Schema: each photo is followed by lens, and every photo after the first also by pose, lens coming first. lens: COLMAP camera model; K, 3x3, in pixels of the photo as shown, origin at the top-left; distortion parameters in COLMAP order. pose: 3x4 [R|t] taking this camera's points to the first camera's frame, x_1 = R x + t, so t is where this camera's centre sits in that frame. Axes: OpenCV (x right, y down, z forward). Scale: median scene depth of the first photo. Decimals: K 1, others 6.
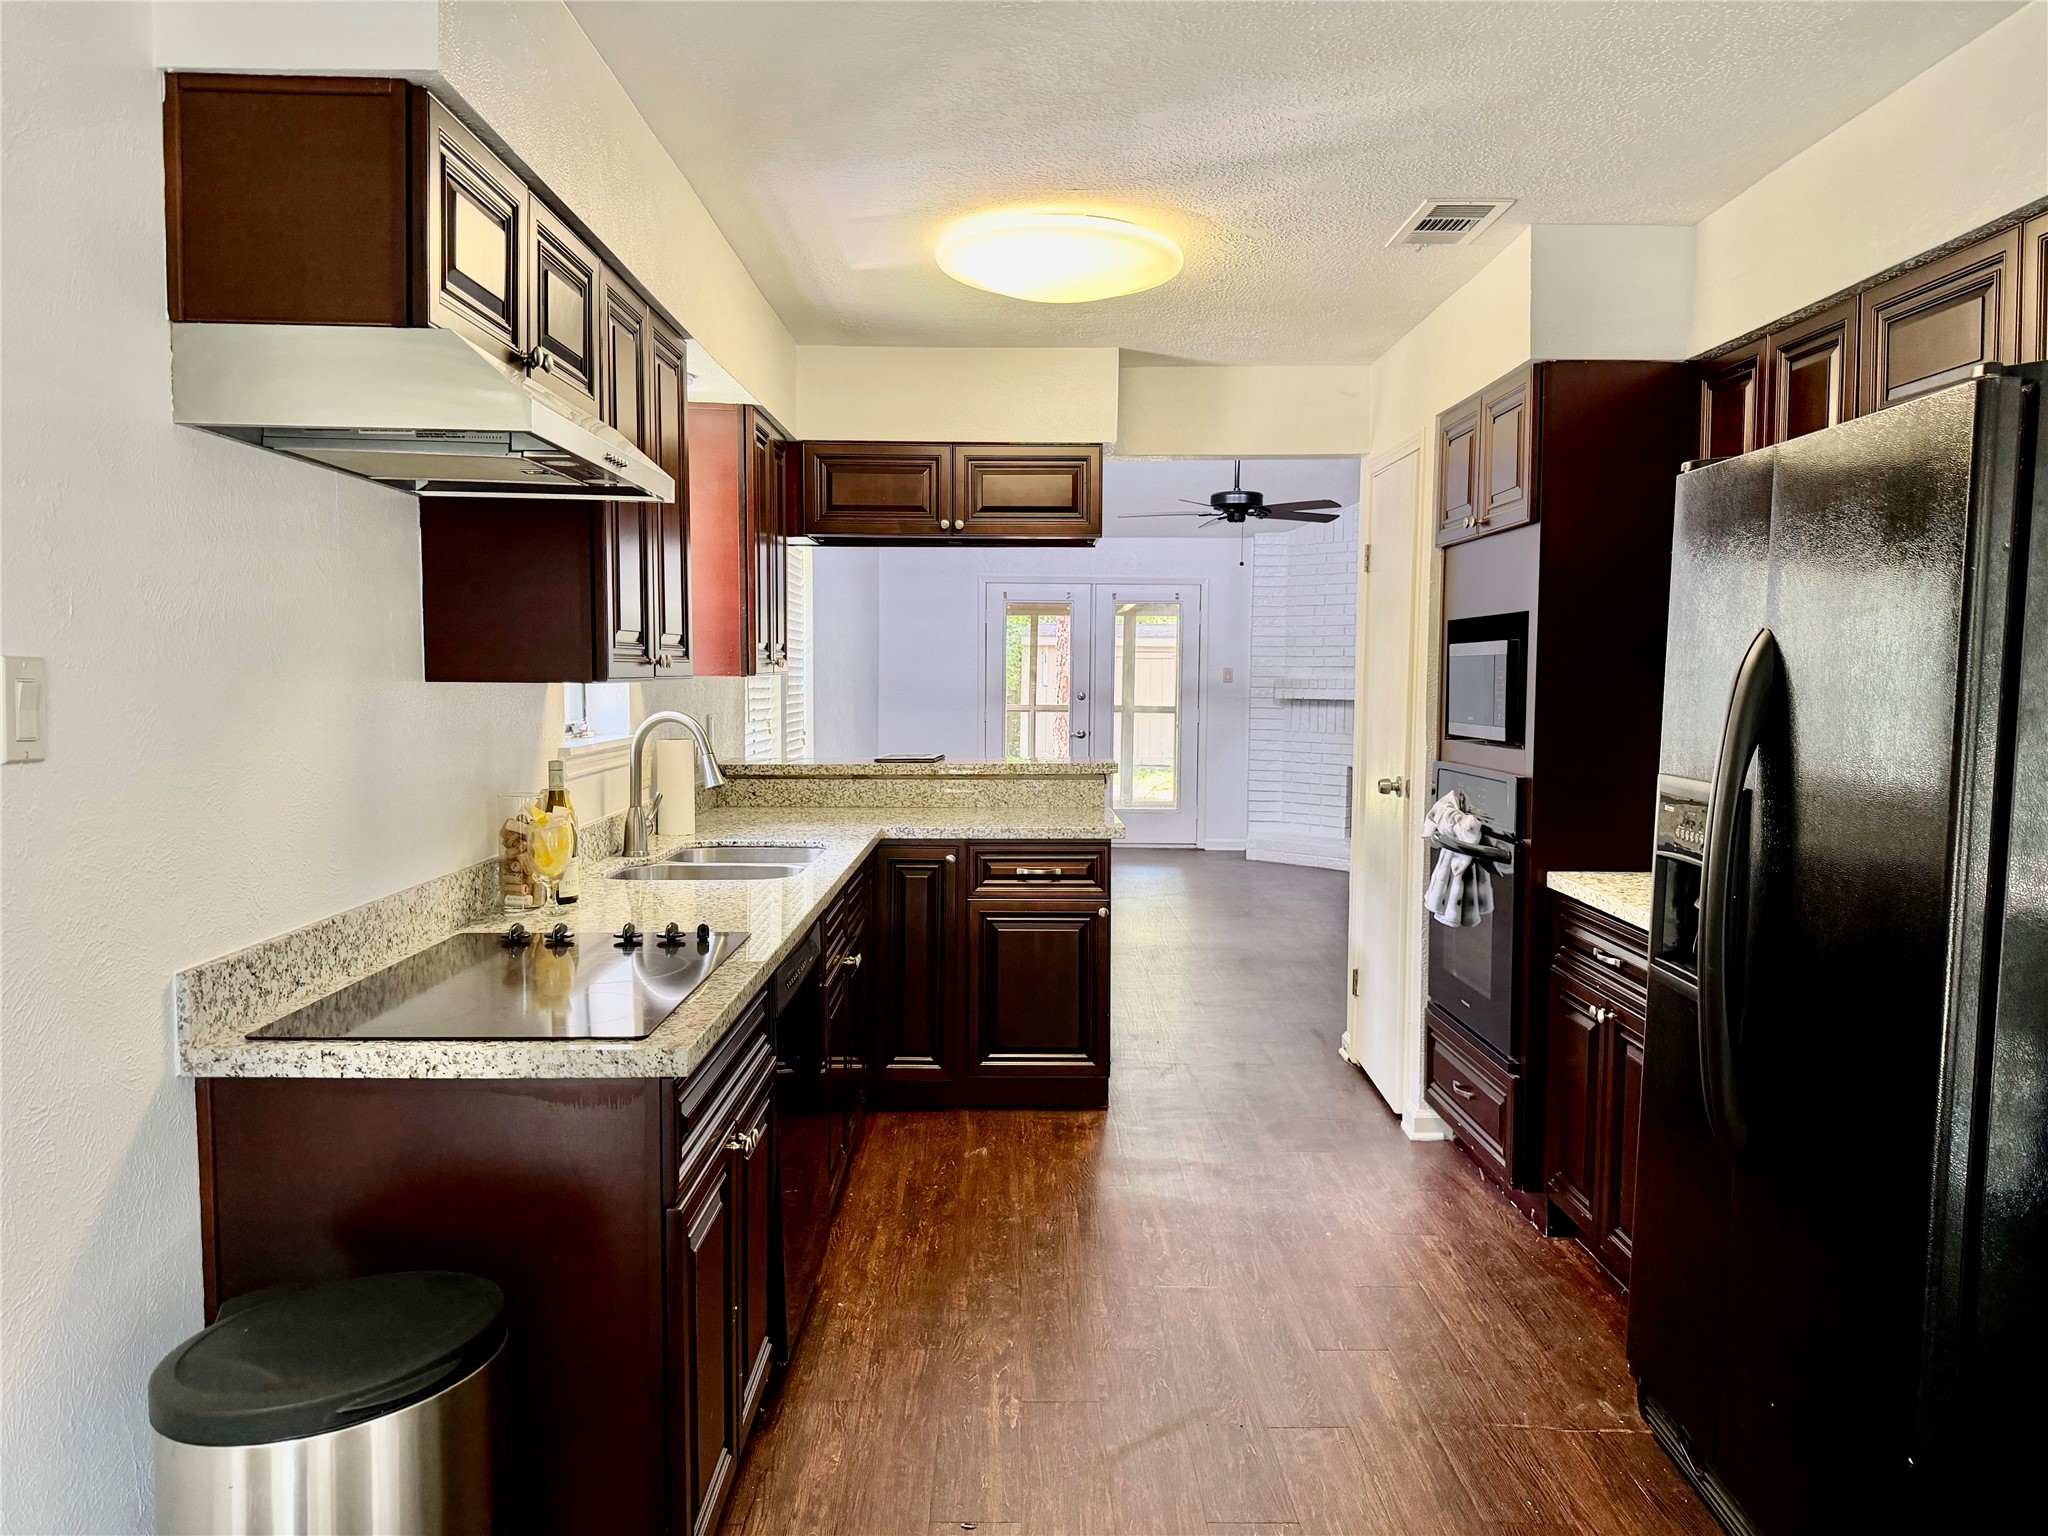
lens RADIAL K [[1445.1, 0, 1018.9], [0, 1445.1, 768.2], [0, 0, 1]] dist [0.148467, -0.223879]
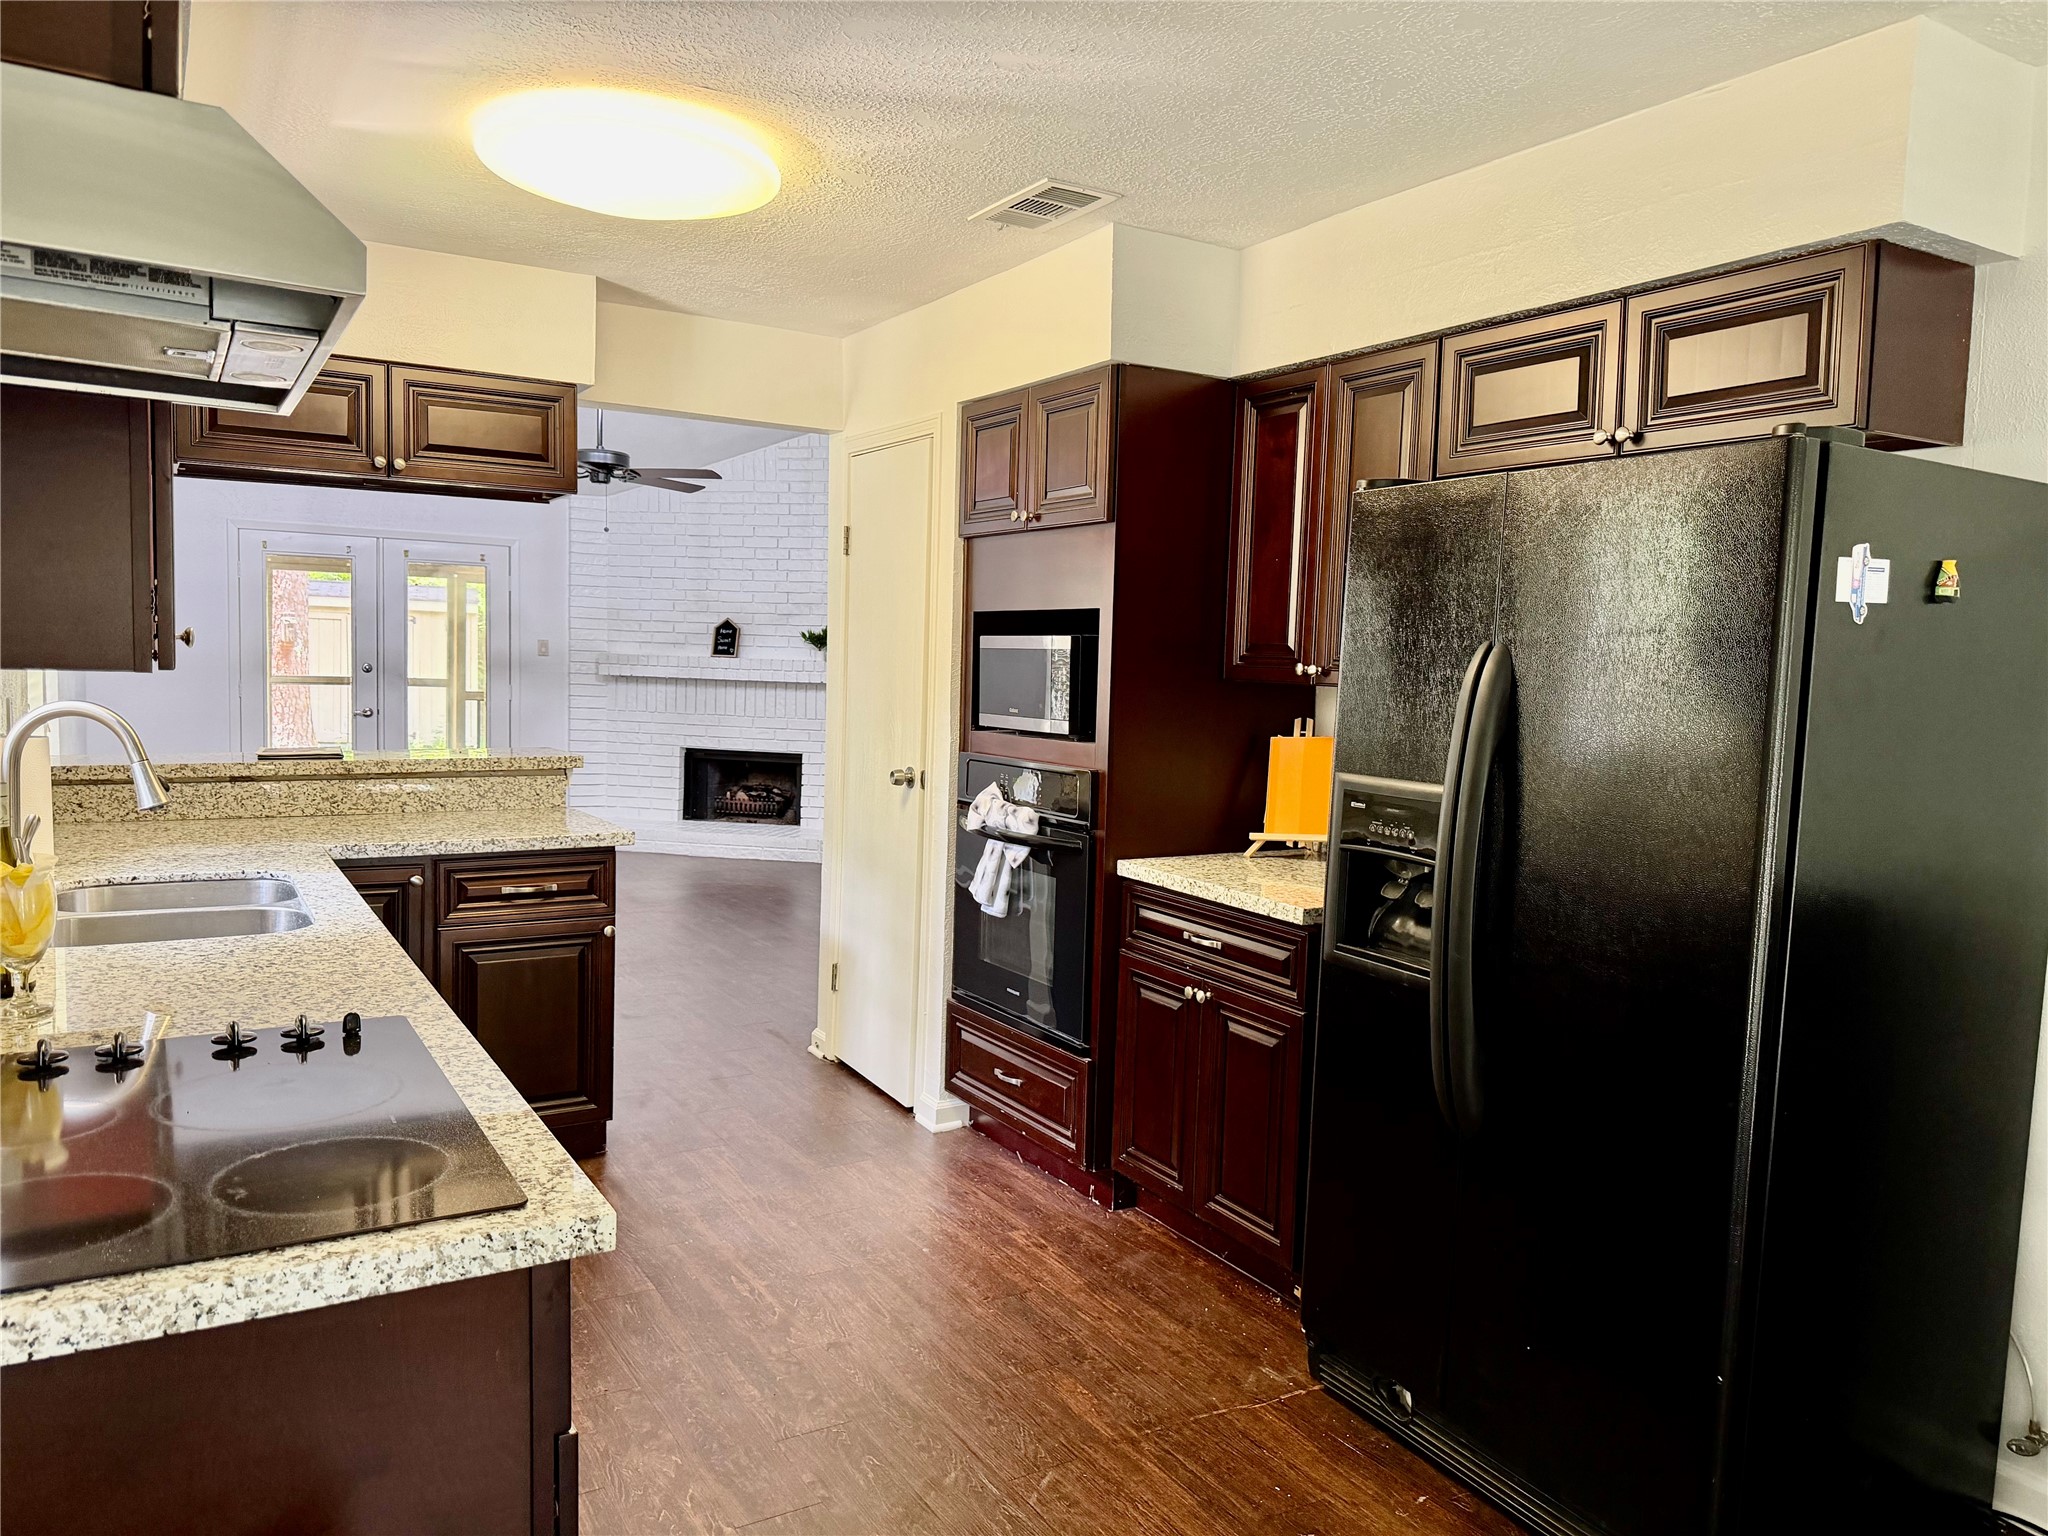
lens RADIAL K [[1445.1, 0, 1018.9], [0, 1445.1, 768.2], [0, 0, 1]] dist [0.148467, -0.223879]
pose [[0.858504, -0.021337, 0.512364, -0.190531], [0.011230, 0.999677, 0.022813, -0.015857], [-0.512685, -0.013831, 0.858466, 0.133411]]
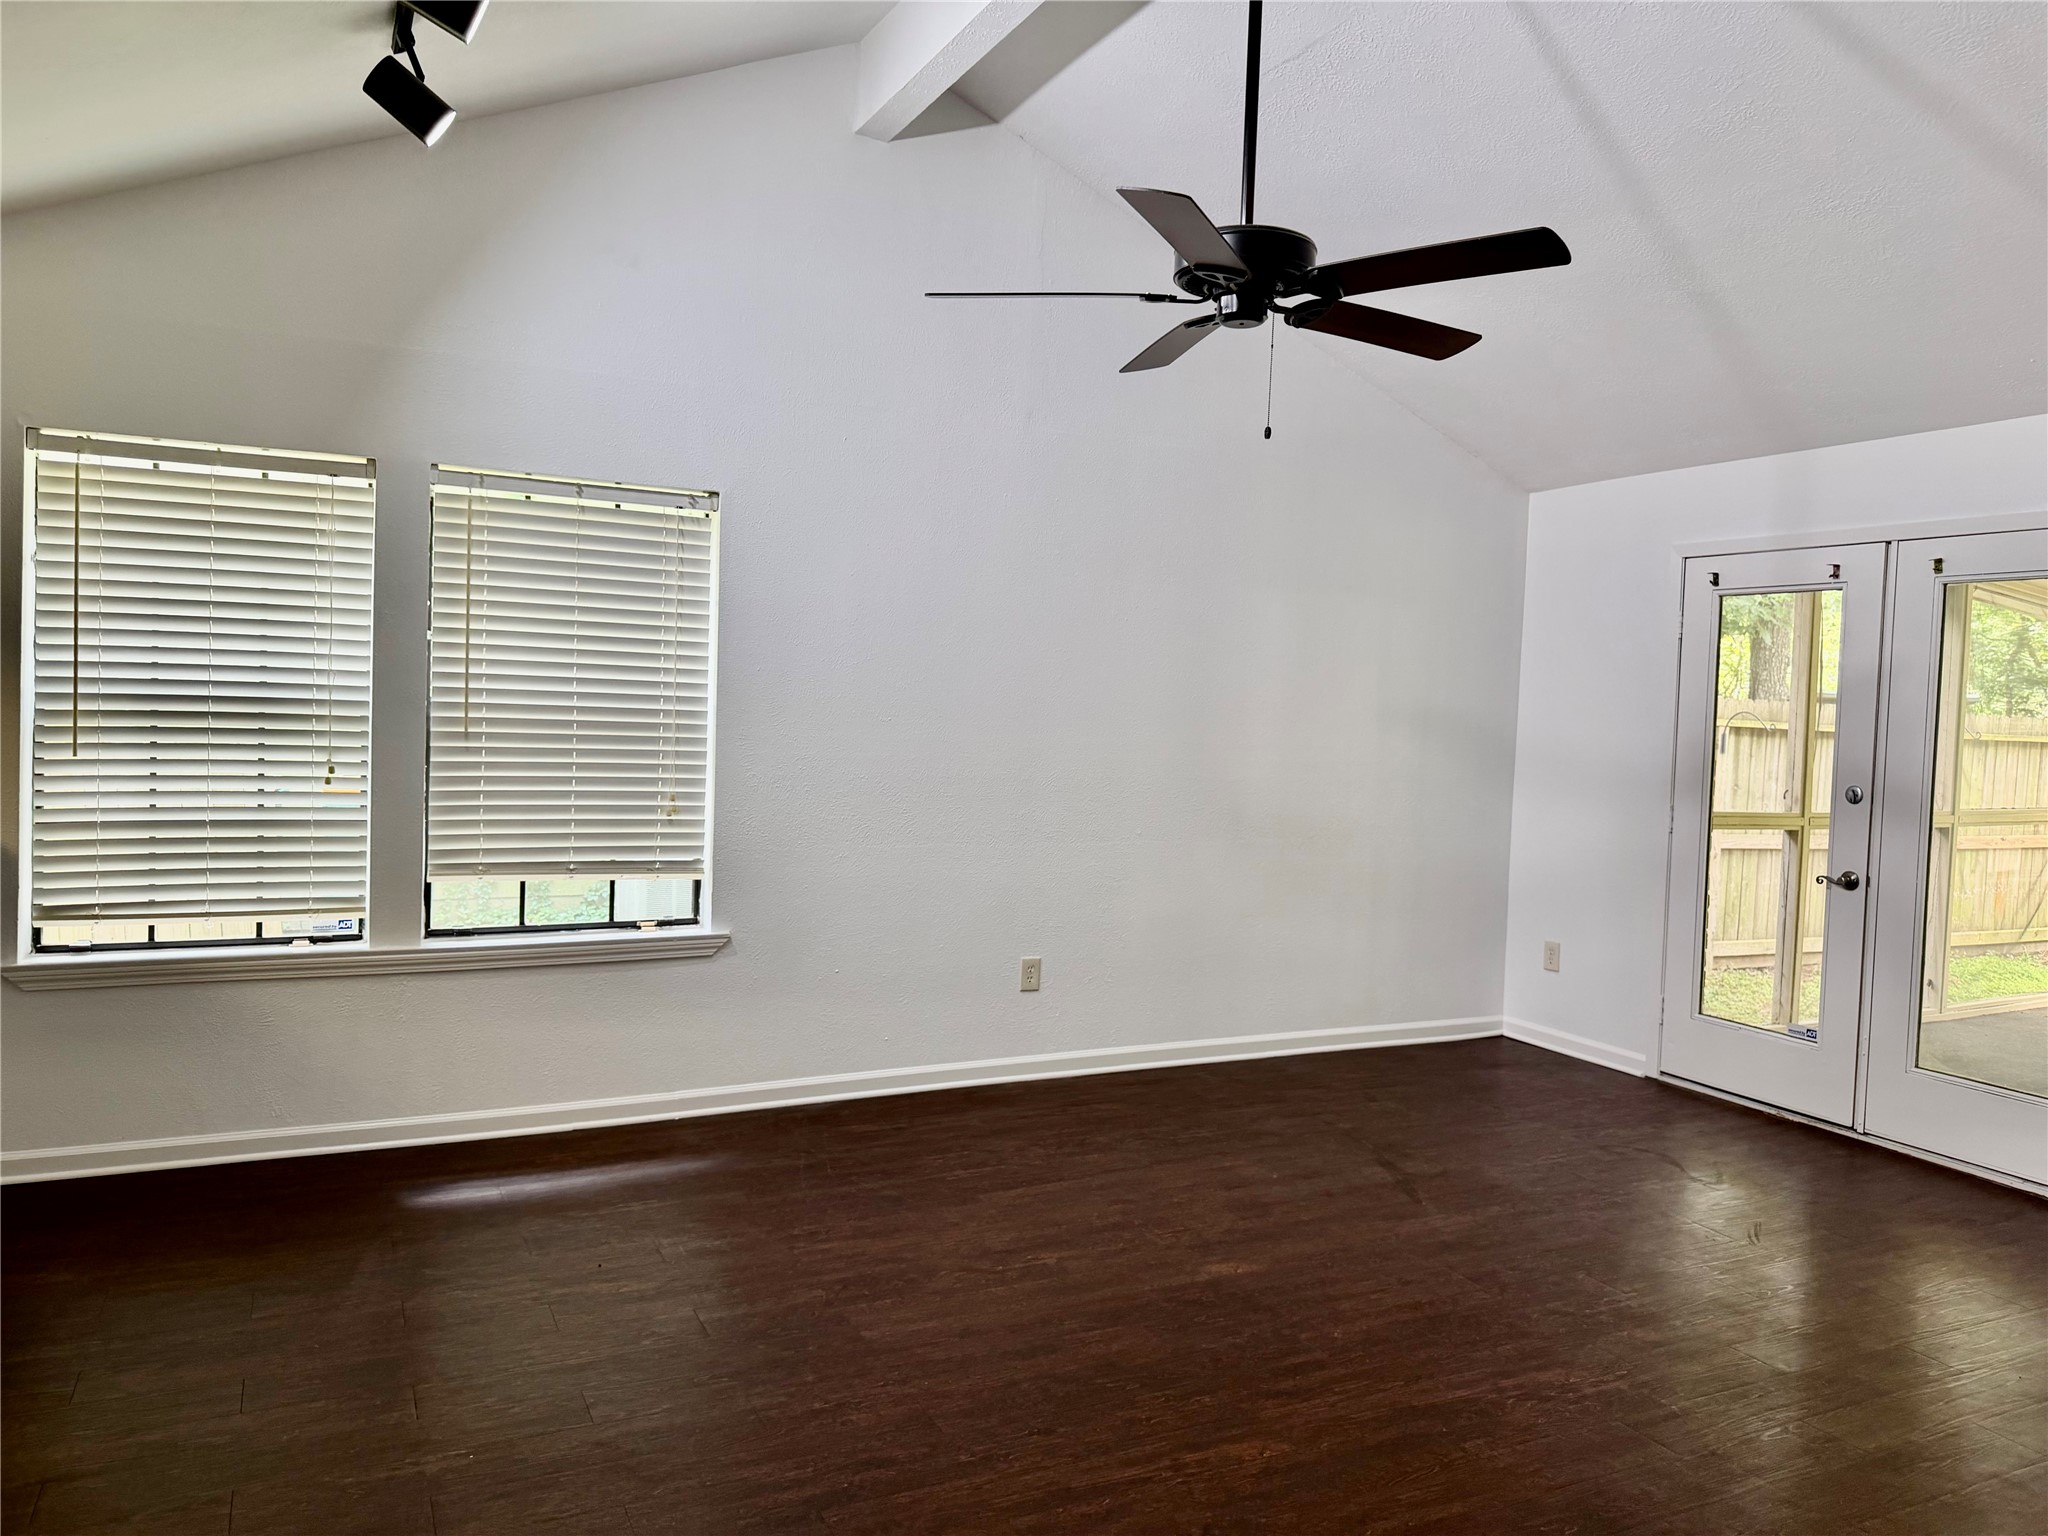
lens RADIAL K [[1452.7, 0, 1036.0], [0, 1452.7, 775.8], [0, 0, 1]] dist [0.144237, -0.222509]
pose [[0.444274, 0.055336, -0.894180, 0.876530], [-0.095355, 0.995342, 0.014219, -0.099094], [0.890802, 0.078948, 0.447481, 1.480296]]
